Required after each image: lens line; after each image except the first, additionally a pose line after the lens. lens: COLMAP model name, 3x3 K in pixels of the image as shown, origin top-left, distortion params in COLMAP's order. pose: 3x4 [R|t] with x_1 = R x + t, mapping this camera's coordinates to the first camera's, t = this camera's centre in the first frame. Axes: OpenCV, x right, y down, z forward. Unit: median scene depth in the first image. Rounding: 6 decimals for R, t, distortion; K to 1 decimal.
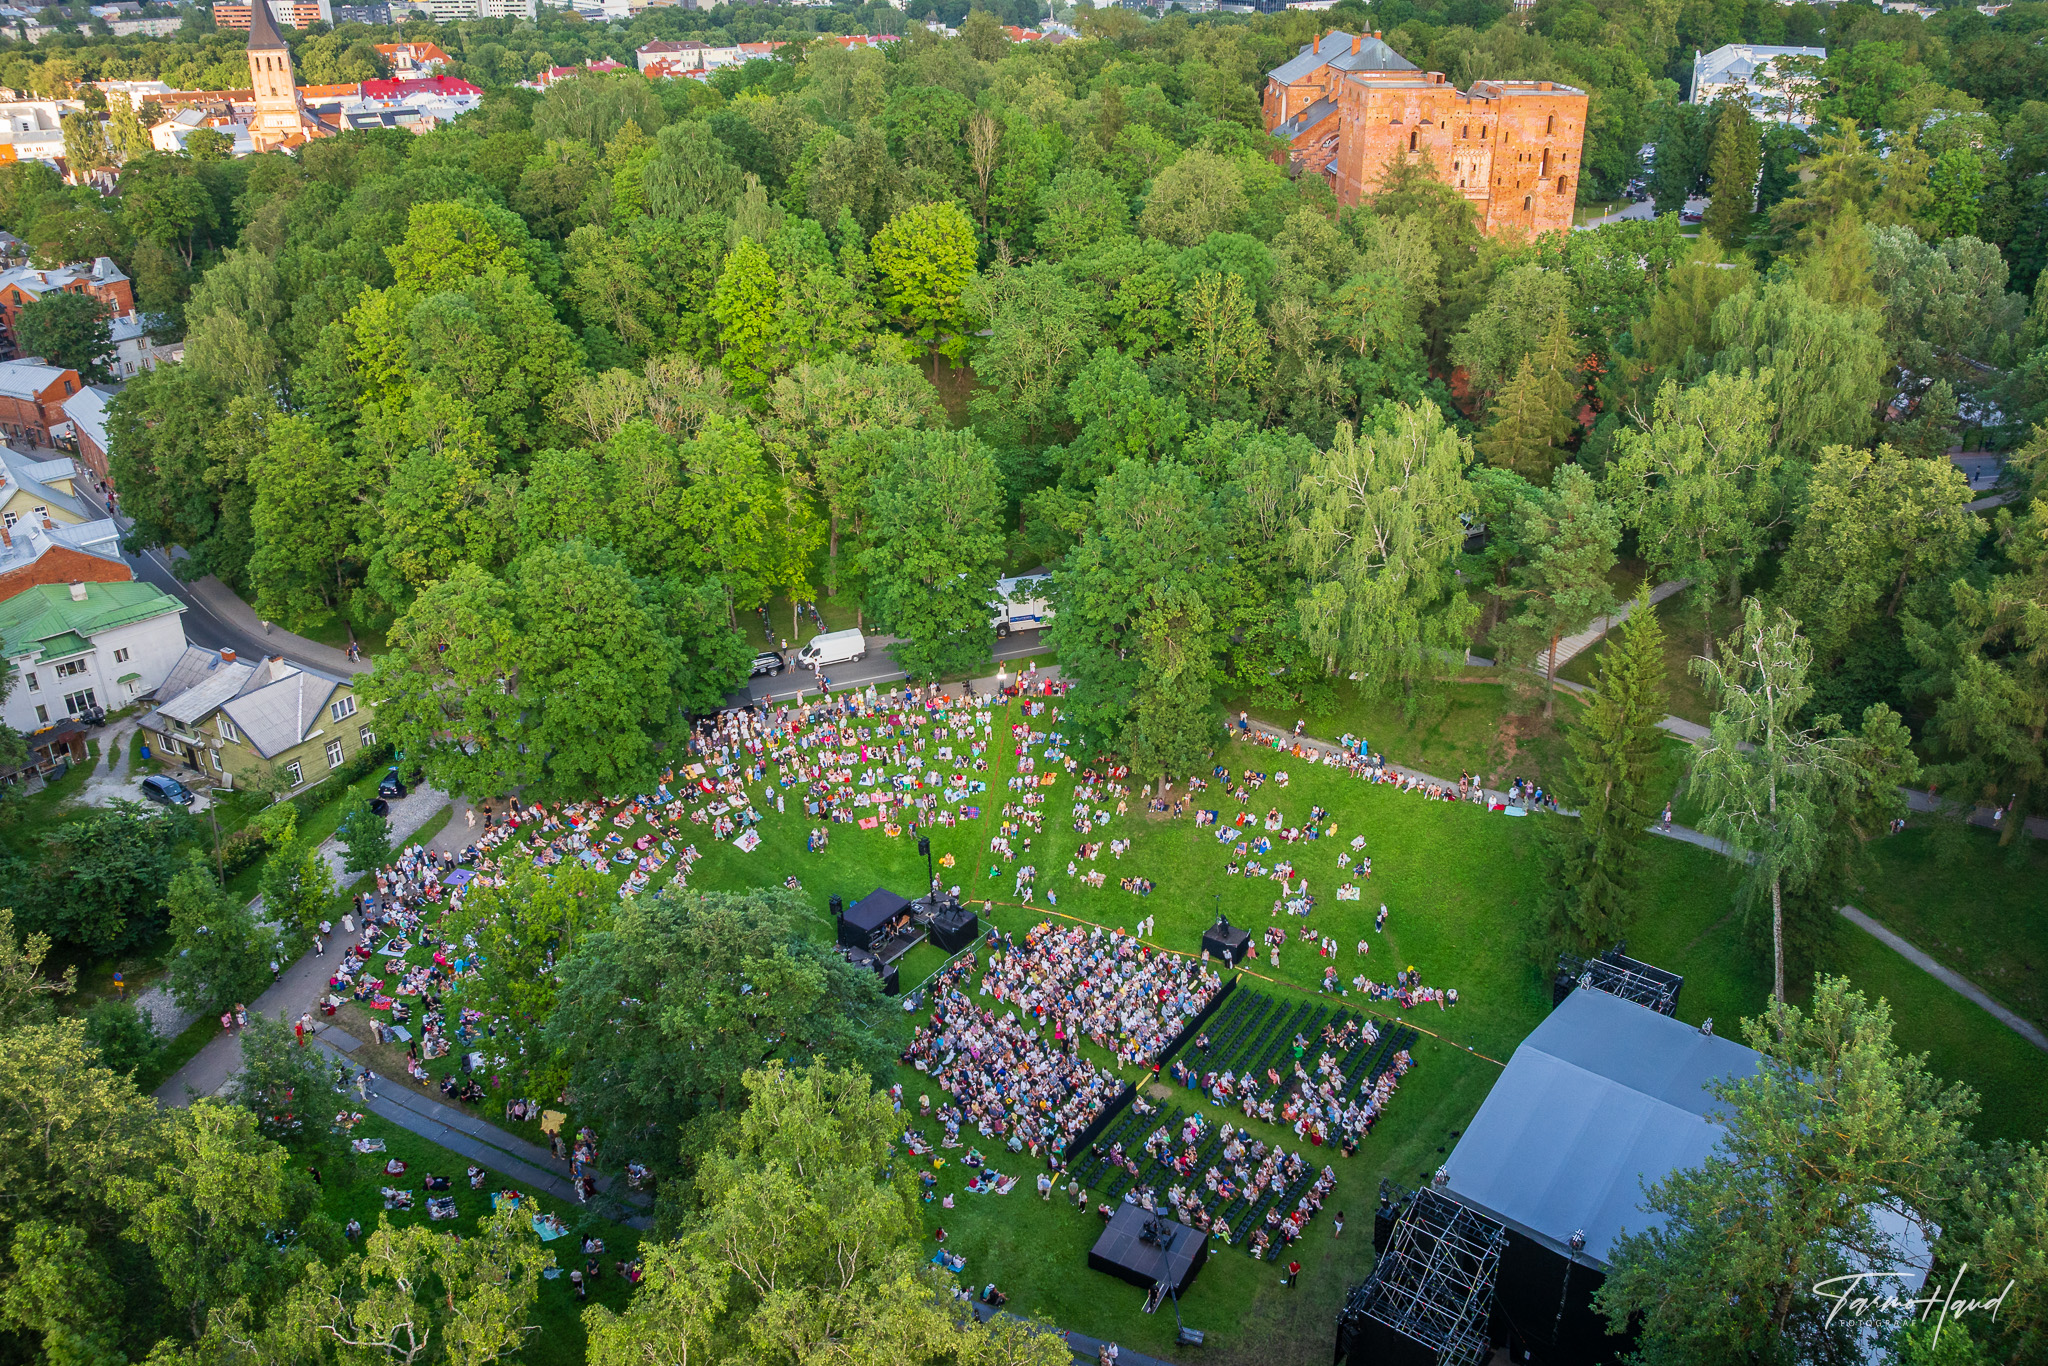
lens RADIAL K [[1570.1, 0, 1045.3], [0, 1570.1, 678.3], [0, 0, 1]] dist [-0.041149, 0.005946]
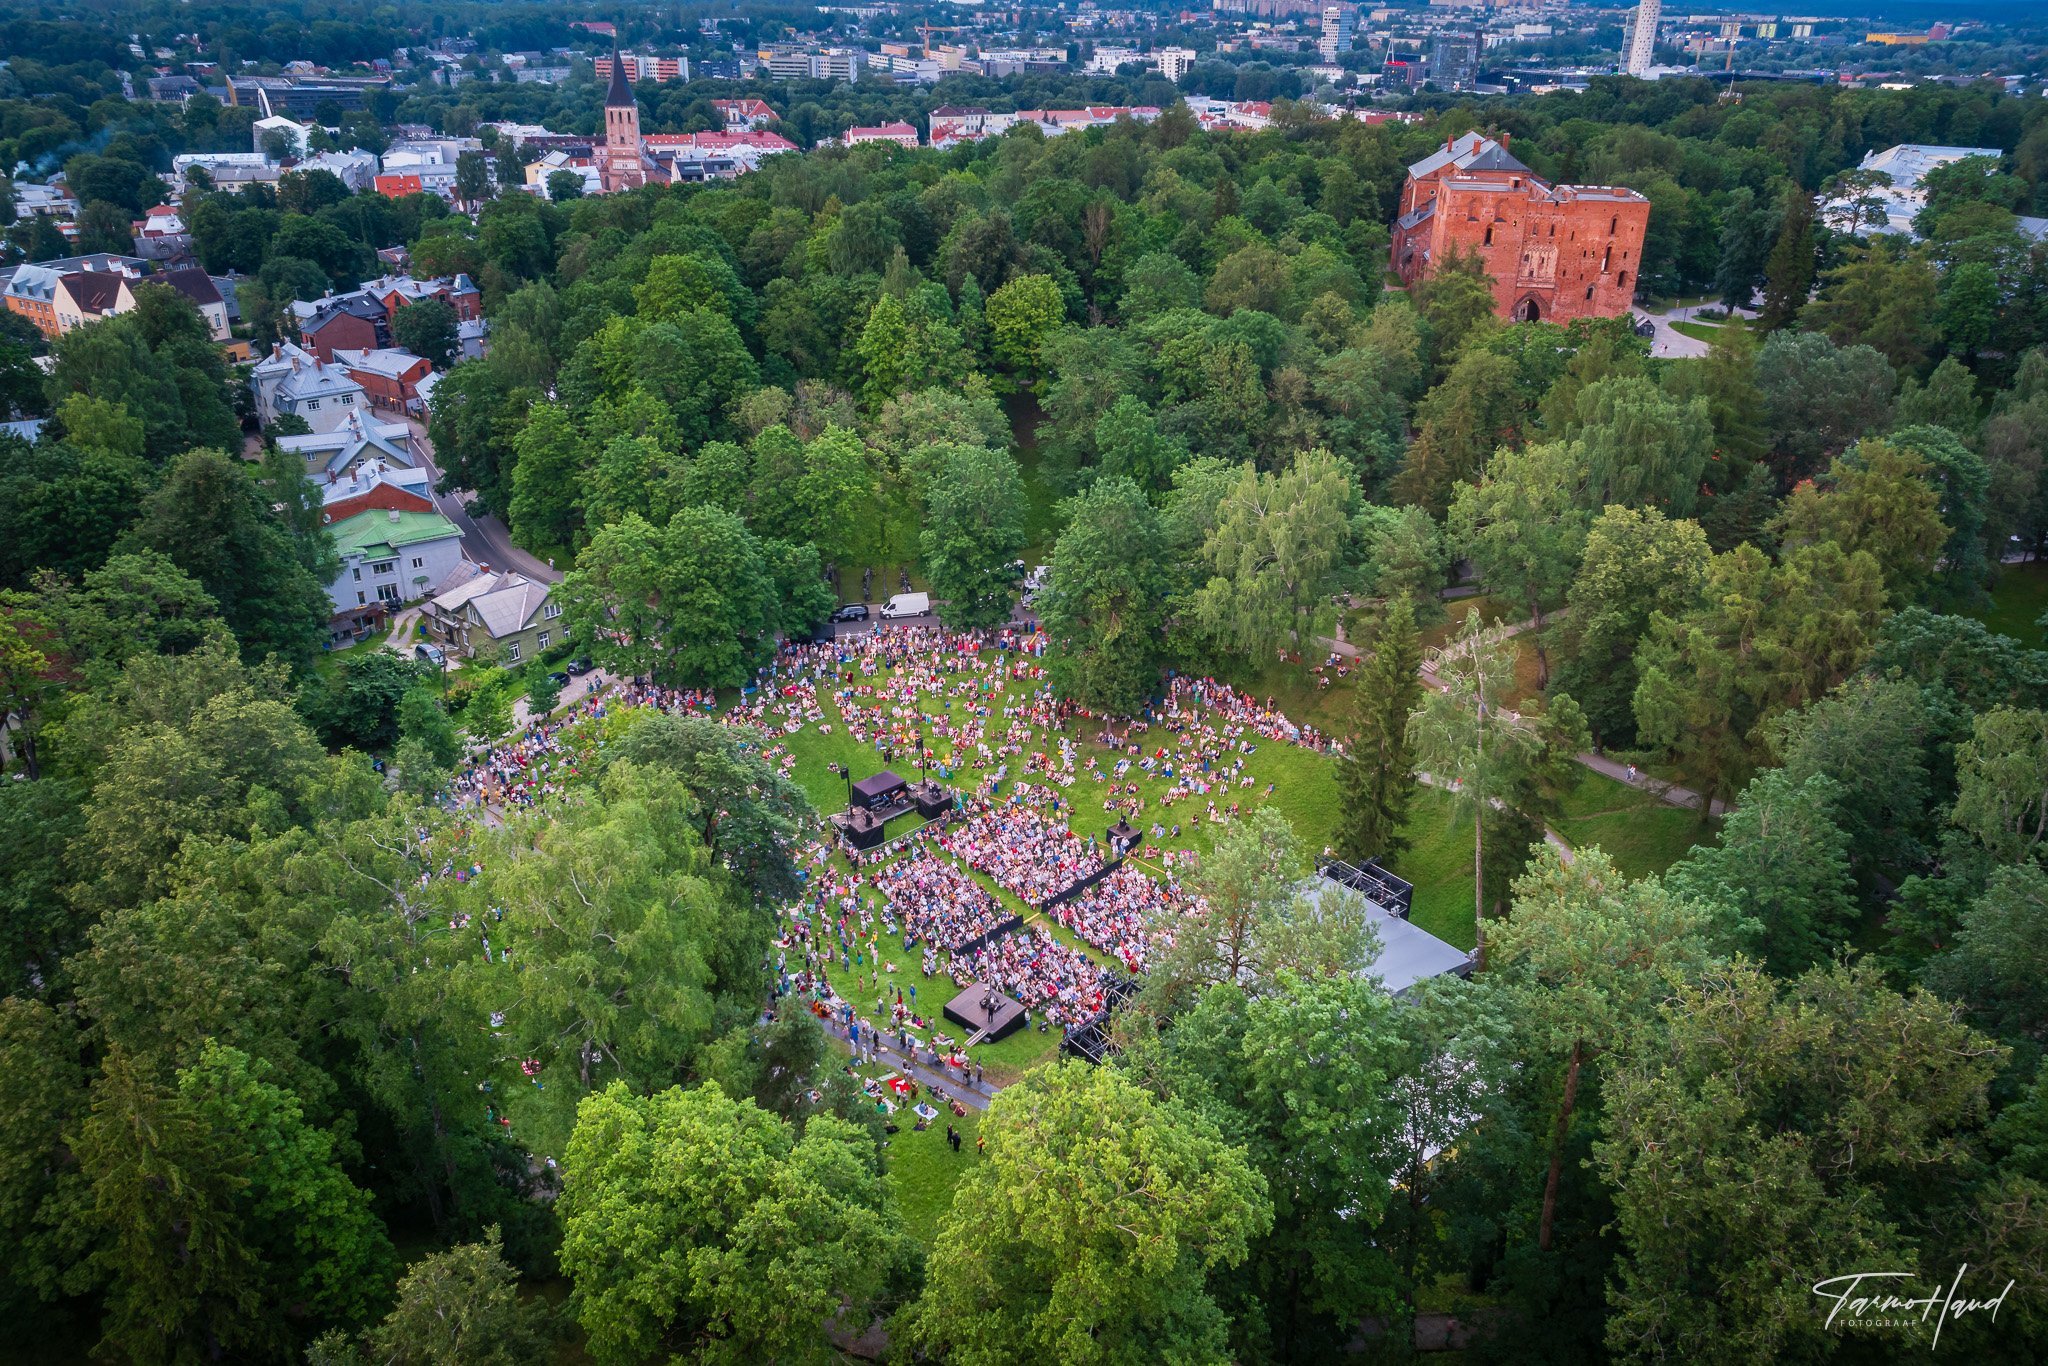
lens RADIAL K [[1452.4, 0, 1024.0], [0, 1452.4, 683.0], [0, 0, 1]] dist [0.032434, -0.130200]
pose [[0.978190, 0.100462, -0.181799, 0.212683], [-0.101332, 0.994842, 0.004520, 0.034067], [0.181316, 0.014000, 0.983325, -0.223447]]
